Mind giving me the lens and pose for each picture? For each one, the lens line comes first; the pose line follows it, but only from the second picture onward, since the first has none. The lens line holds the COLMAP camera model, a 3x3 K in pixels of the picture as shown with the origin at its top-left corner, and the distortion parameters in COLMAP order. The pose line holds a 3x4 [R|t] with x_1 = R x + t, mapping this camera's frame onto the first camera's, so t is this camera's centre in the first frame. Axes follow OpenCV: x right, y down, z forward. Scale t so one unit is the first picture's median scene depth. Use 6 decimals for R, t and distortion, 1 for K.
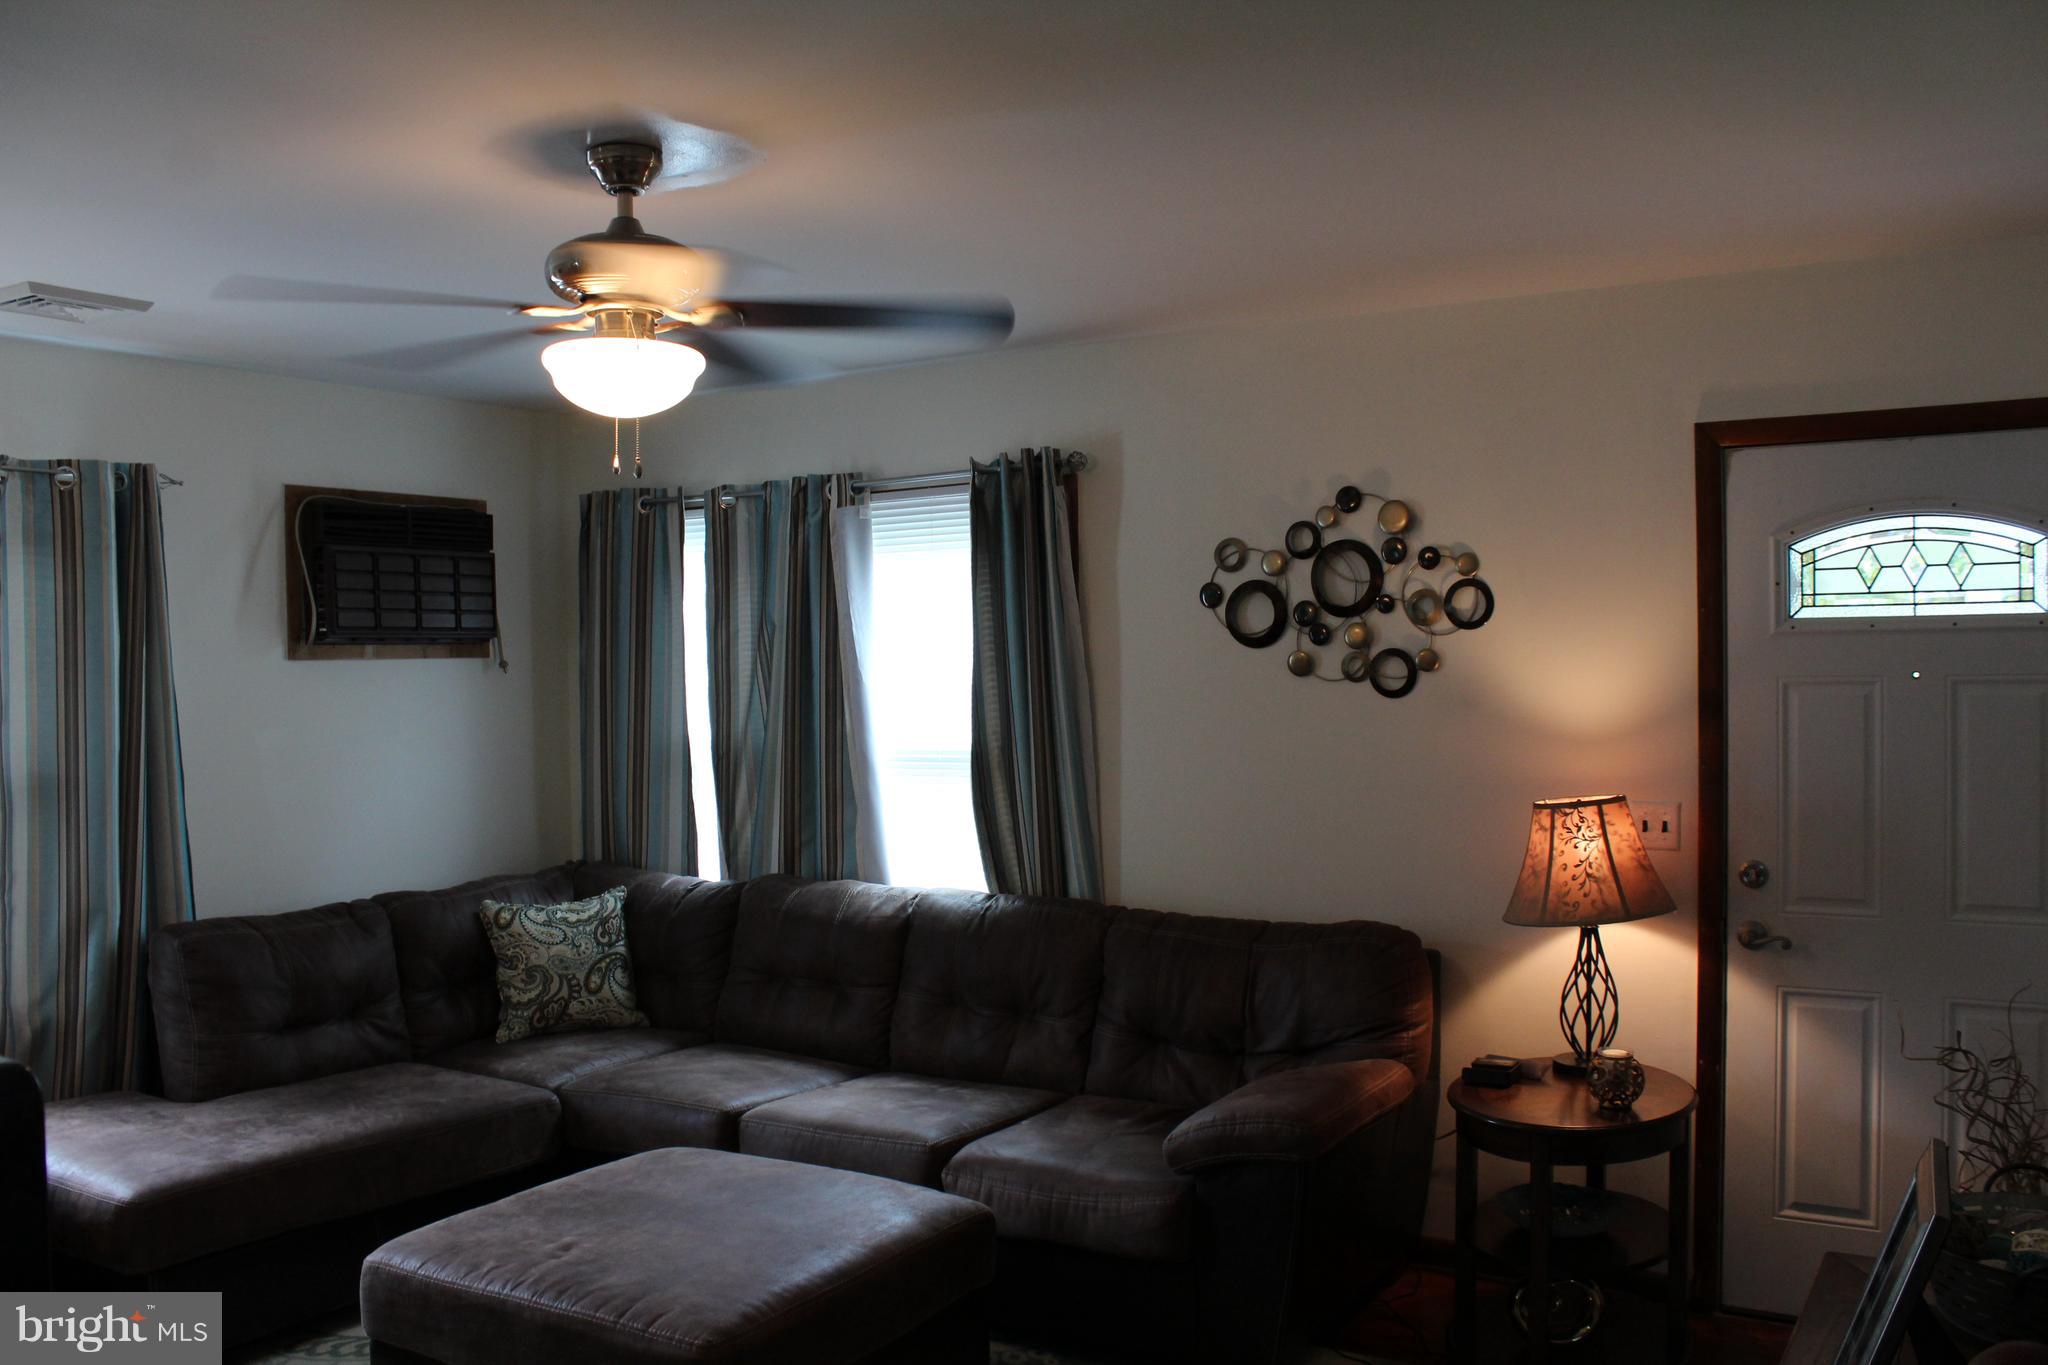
lens RADIAL K [[1826.8, 0, 1024.0], [0, 1826.8, 682.5], [0, 0, 1]] dist [-0.159038, 0.193971]
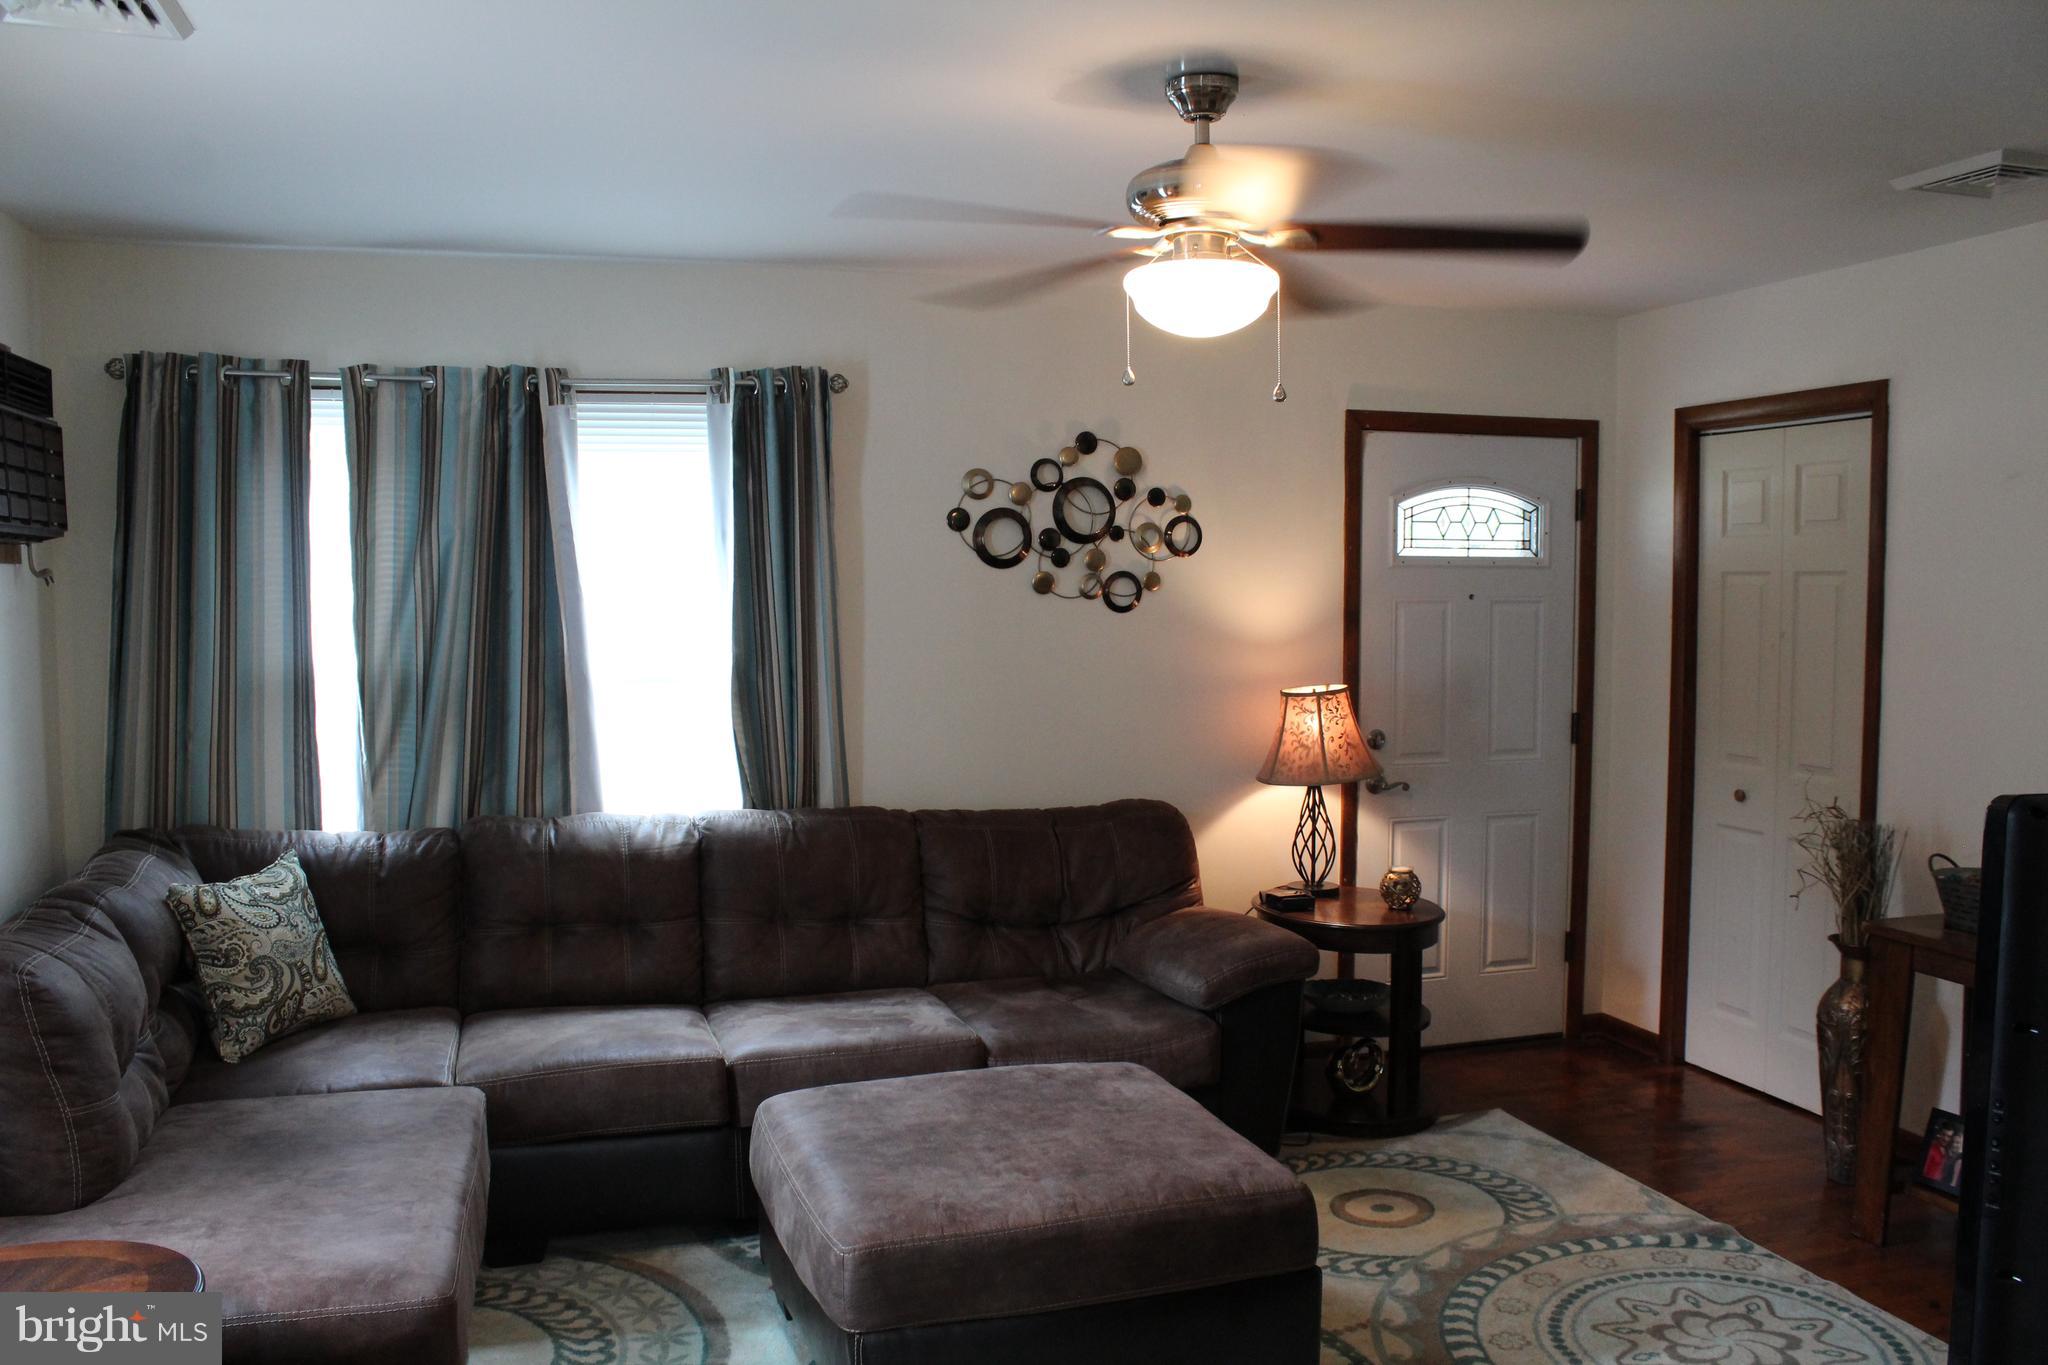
lens RADIAL K [[1753.4, 0, 1023.5], [0, 1753.4, 729.4], [0, 0, 1]] dist [-0.146741, 0.192728]
pose [[0.637593, -0.047830, 0.768887, -0.712494], [0.001554, 0.998149, 0.060803, 0.014714], [-0.770372, -0.037573, 0.636487, 0.306436]]
